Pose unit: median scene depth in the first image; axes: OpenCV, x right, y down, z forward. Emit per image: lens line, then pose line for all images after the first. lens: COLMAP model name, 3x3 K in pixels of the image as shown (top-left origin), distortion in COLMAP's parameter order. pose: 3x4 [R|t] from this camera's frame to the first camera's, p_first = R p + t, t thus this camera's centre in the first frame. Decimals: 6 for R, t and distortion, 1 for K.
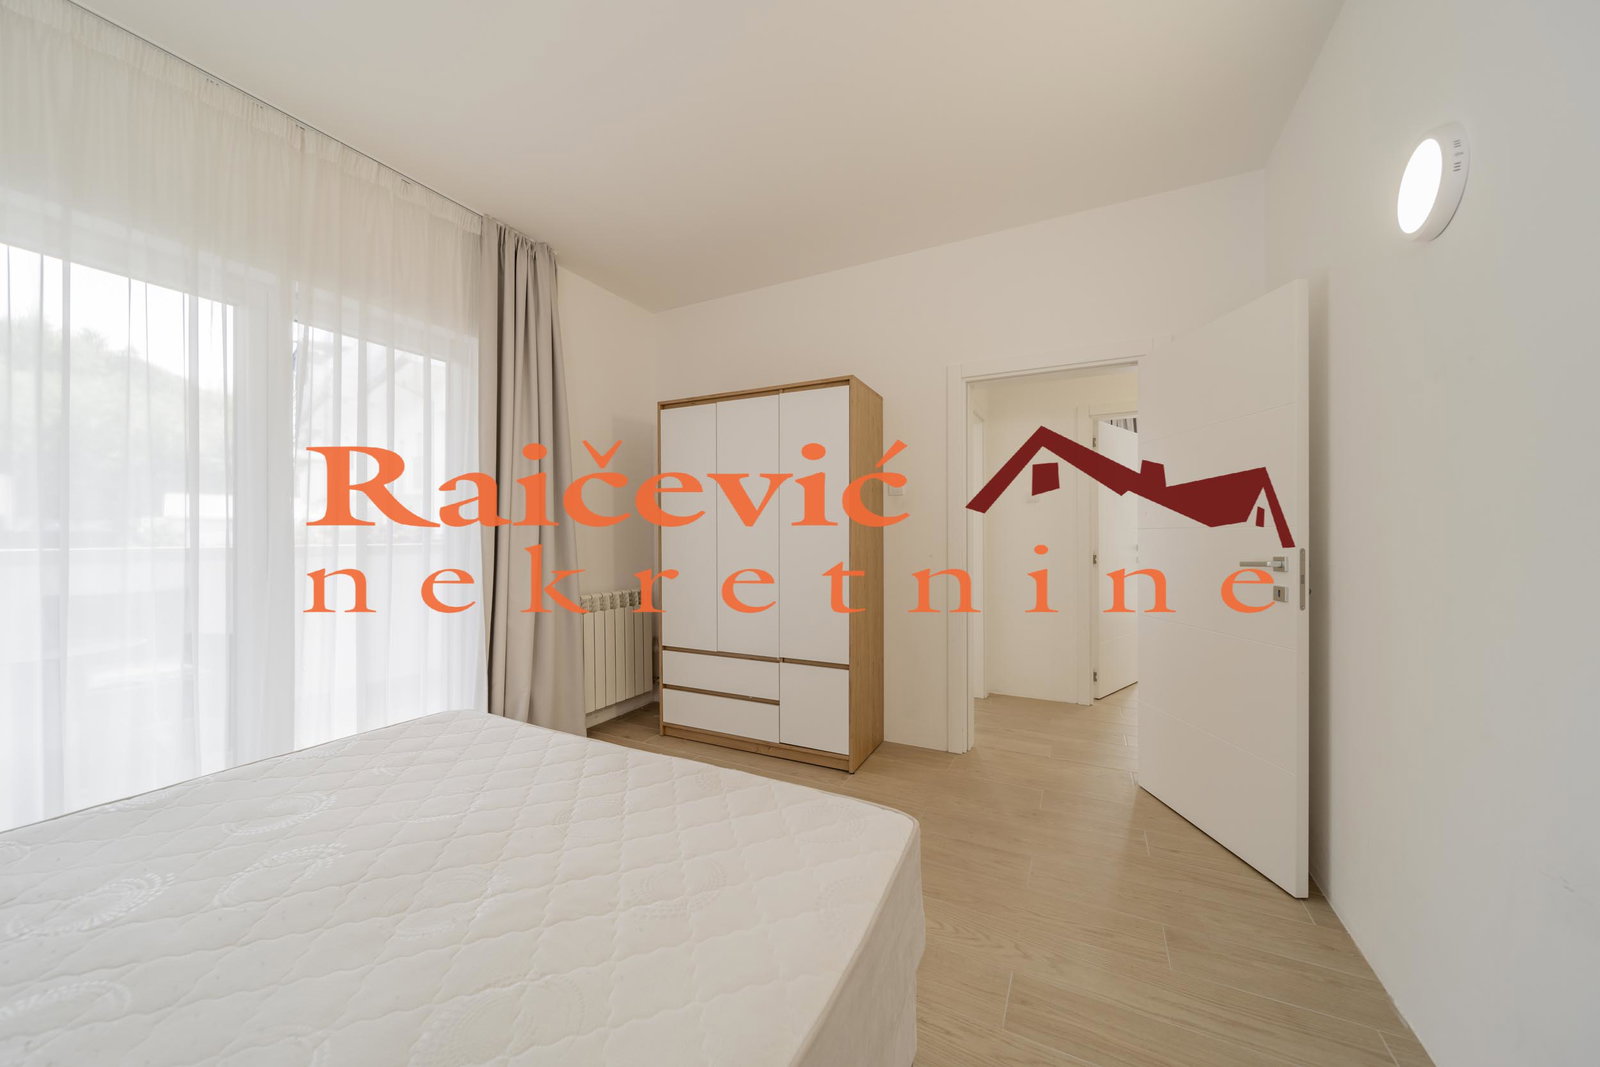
lens RADIAL K [[563.4, 0, 803.6], [0, 563.4, 529.9], [0, 0, 1]] dist [0.002447, 0.000107]
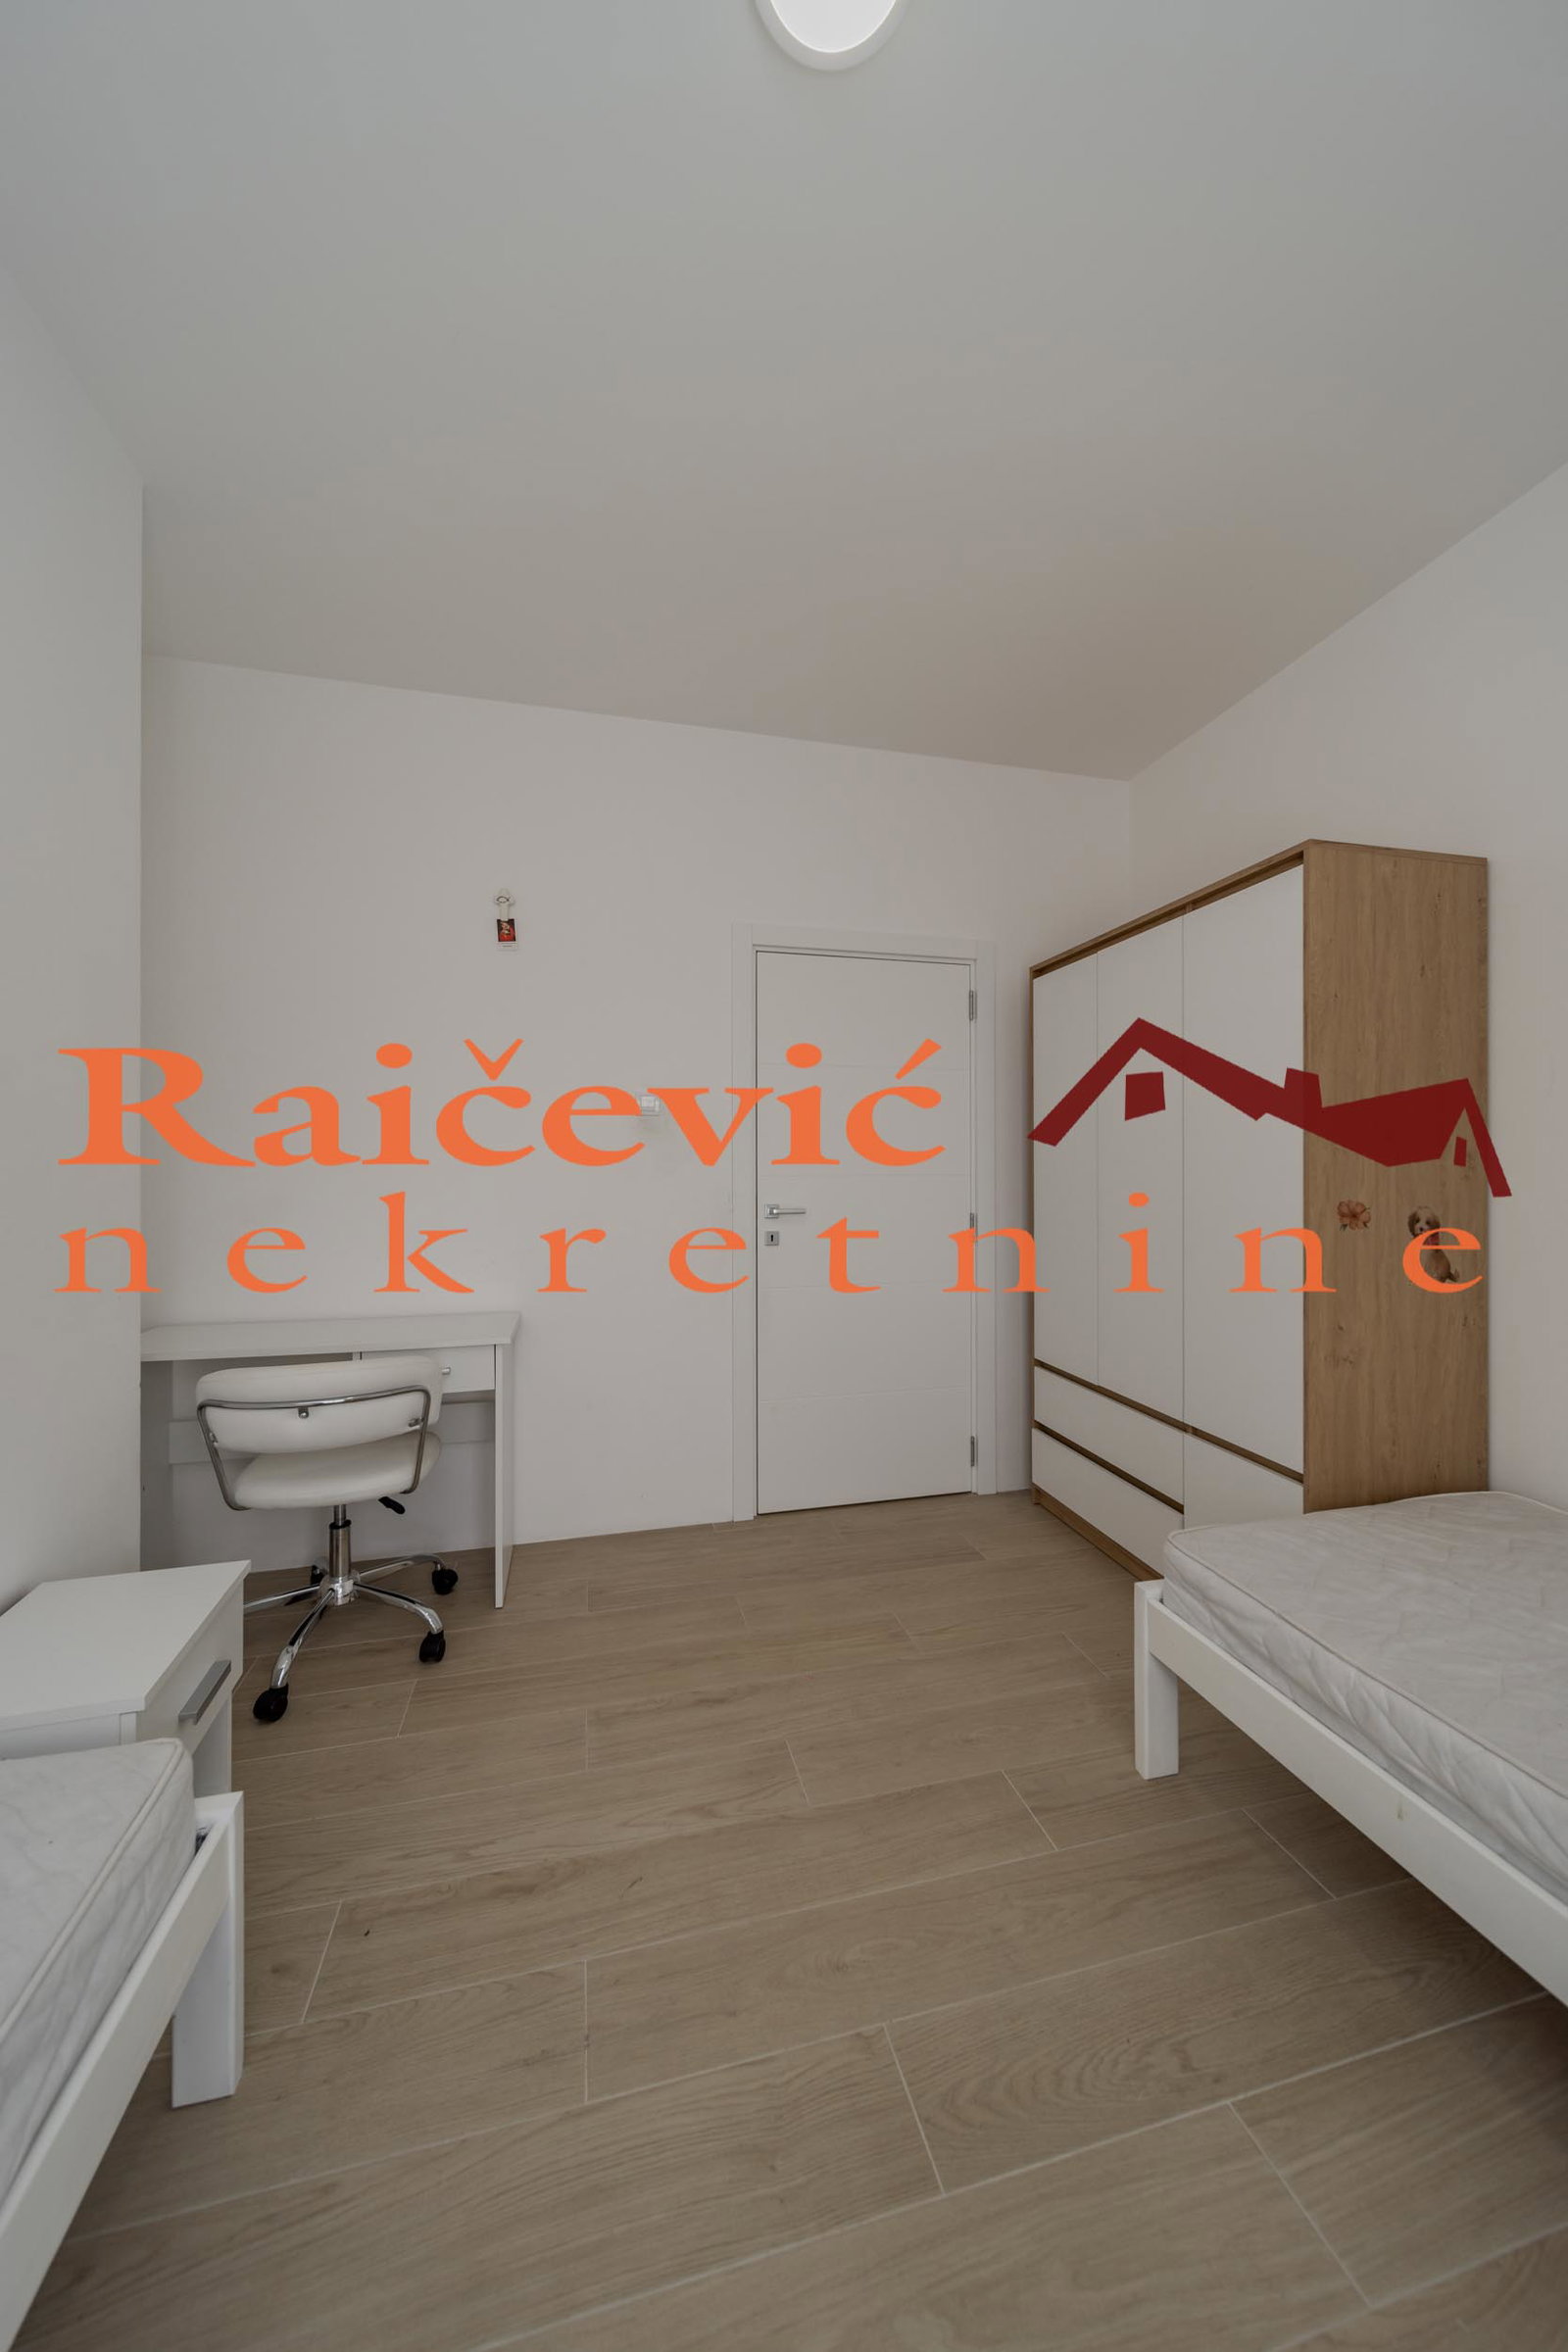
lens RADIAL K [[827.5, 0, 784.0], [0, 827.5, 1176.0], [0, 0, 1]] dist [-0.014657, -0.000043]
pose [[0.647955, 0.022161, -0.761356, 0.321376], [-0.017433, 0.999746, 0.014263, -0.006347], [0.761479, 0.004031, 0.648177, 0.249158]]
